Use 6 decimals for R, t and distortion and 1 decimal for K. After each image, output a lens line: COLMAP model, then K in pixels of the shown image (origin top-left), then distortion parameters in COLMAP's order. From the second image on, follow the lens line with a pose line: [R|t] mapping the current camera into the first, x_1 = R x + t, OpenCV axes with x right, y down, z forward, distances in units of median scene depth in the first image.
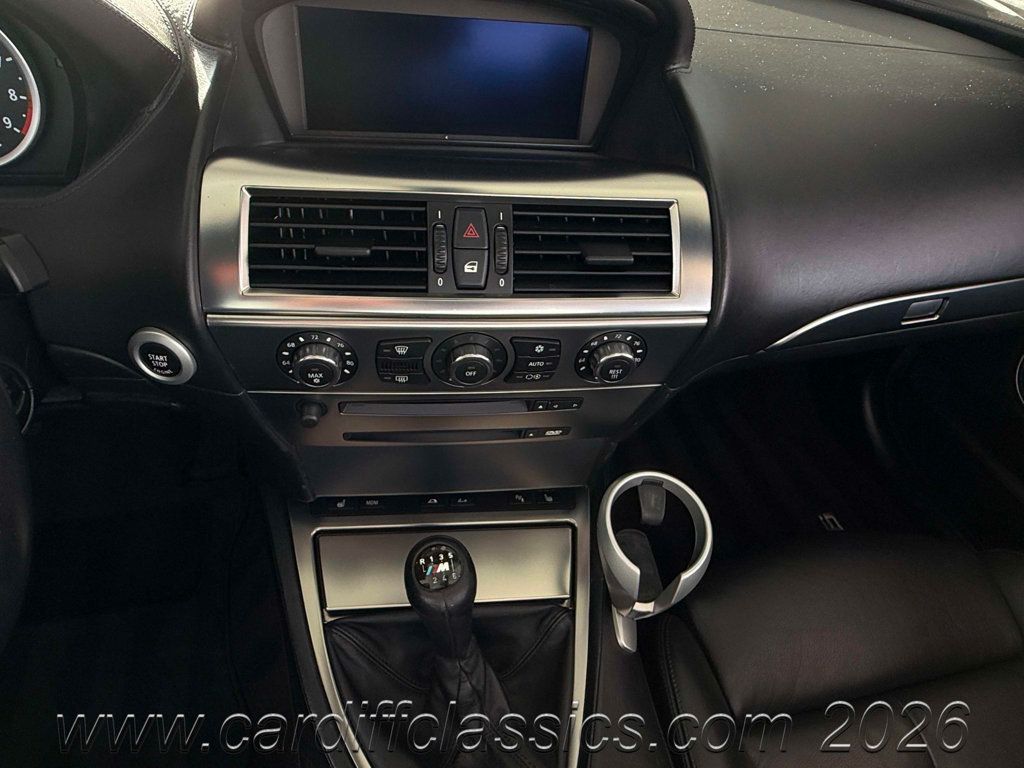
lens RADIAL K [[611.9, 0, 491.2], [0, 611.9, 382.4], [0, 0, 1]] dist [-0.006274, 0.005368]
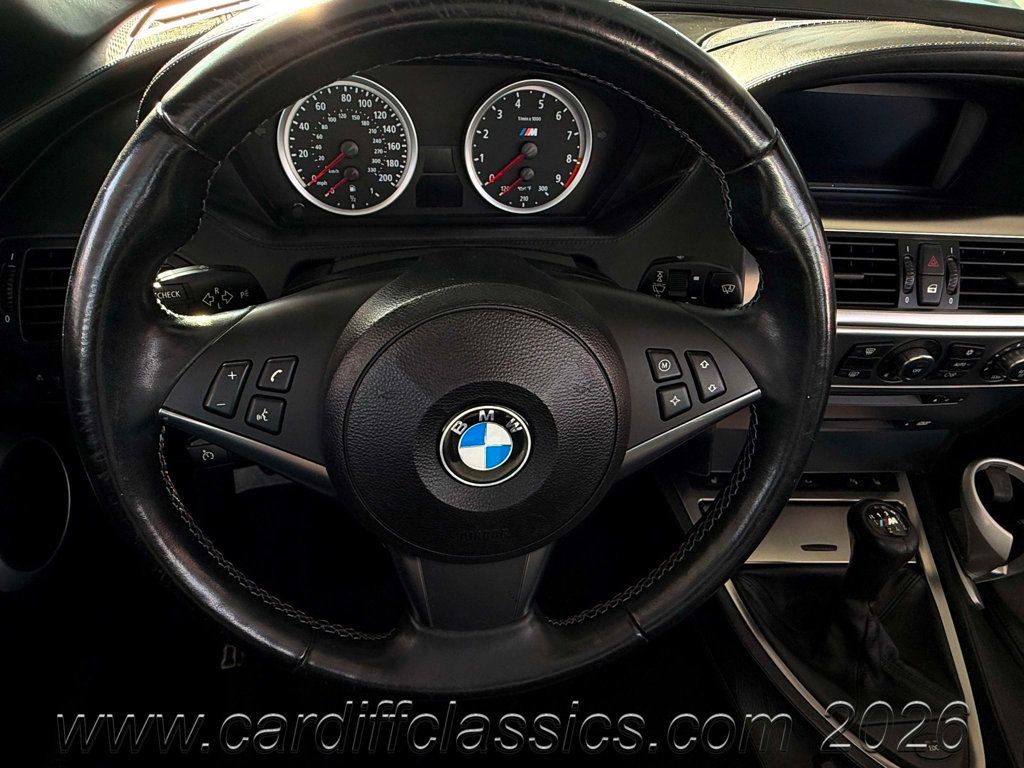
lens RADIAL K [[611.9, 0, 487.8], [0, 611.9, 381.2], [0, 0, 1]] dist [-0.006274, 0.005368]
pose [[0.998319, 0.017434, -0.055279, -0.802223], [-0.019212, 0.999310, -0.031799, 0.061317], [0.054687, 0.032807, 0.997964, -0.312535]]
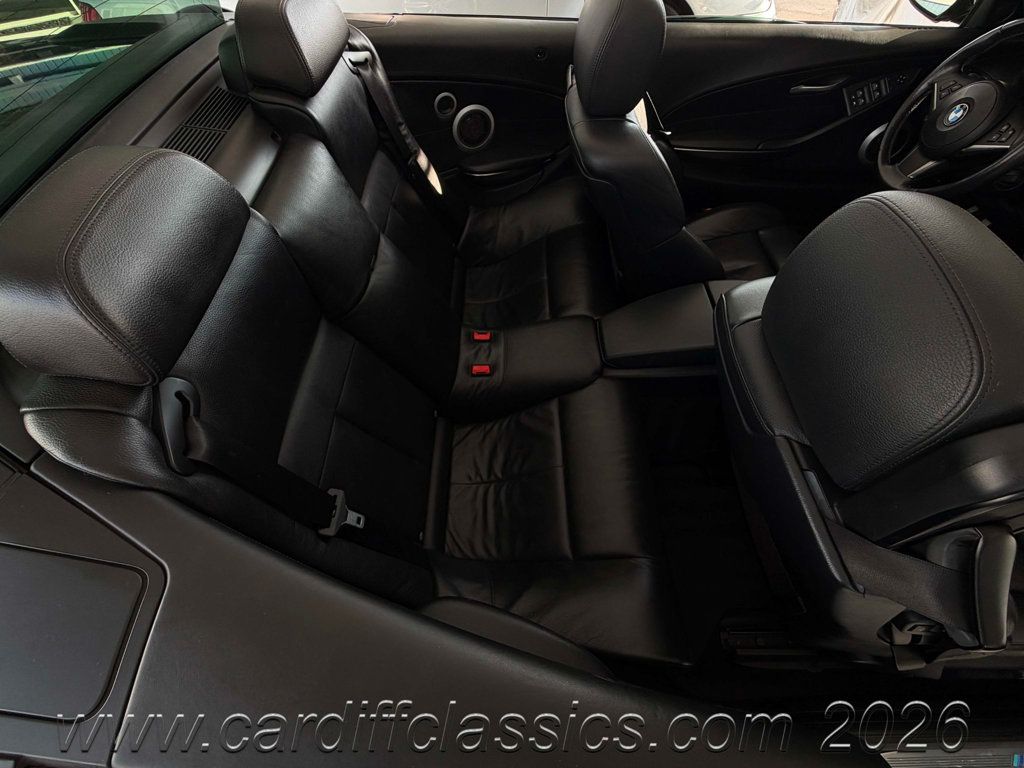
lens RADIAL K [[426.7, 0, 502.4], [0, 426.7, 385.1], [0, 0, 1]] dist [-0.003796, 0.000511]
pose [[-0.223011, 0.759417, -0.611189, 2.254272], [-0.664488, 0.340318, 0.665311, 0.718149], [0.713247, 0.554500, 0.428729, -1.572490]]
